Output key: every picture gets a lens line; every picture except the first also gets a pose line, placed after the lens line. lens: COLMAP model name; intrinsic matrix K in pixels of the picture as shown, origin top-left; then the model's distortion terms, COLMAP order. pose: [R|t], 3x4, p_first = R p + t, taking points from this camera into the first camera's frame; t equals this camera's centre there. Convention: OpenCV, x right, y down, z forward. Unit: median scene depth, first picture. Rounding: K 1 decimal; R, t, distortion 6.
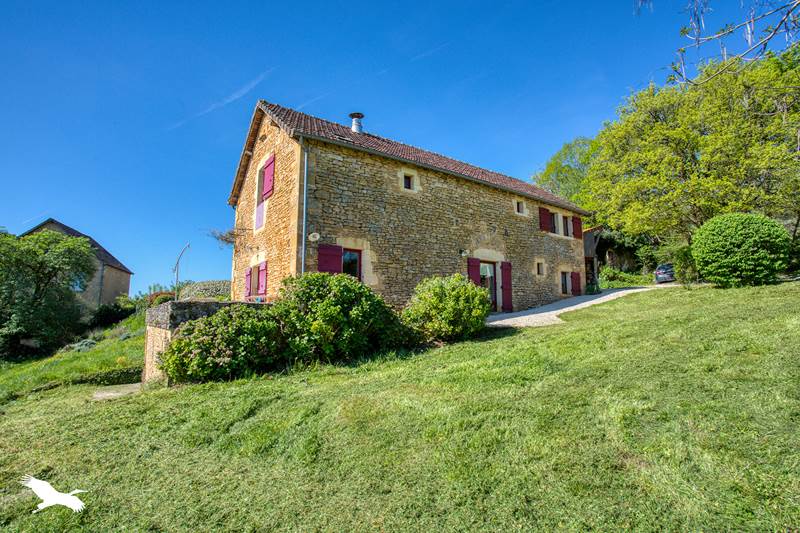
lens RADIAL K [[390.3, 0, 400.7], [0, 390.3, 266.9], [0, 0, 1]] dist [-0.038491, -0.000149]
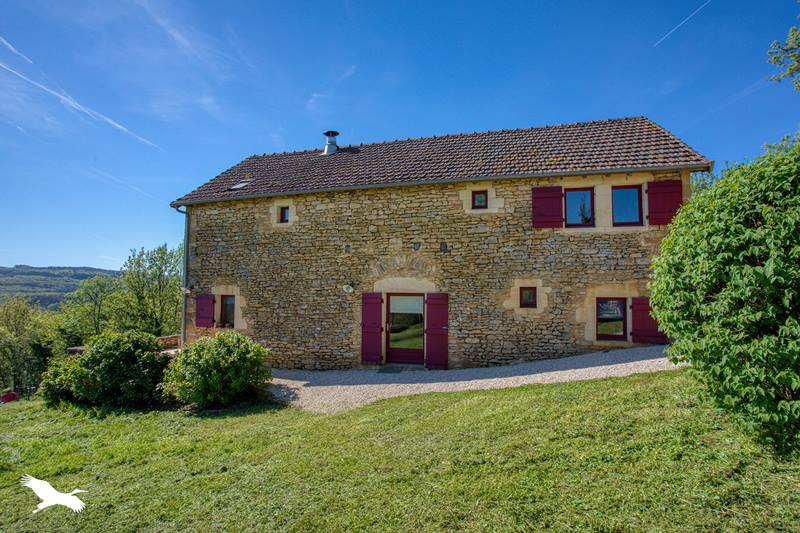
lens RADIAL K [[390.3, 0, 400.2], [0, 390.3, 267.3], [0, 0, 1]] dist [-0.038491, -0.000149]
pose [[0.625141, -0.039608, -0.779507, 0.822472], [0.094578, 0.995196, 0.025282, -0.086197], [0.774761, -0.089529, 0.625884, 0.583763]]
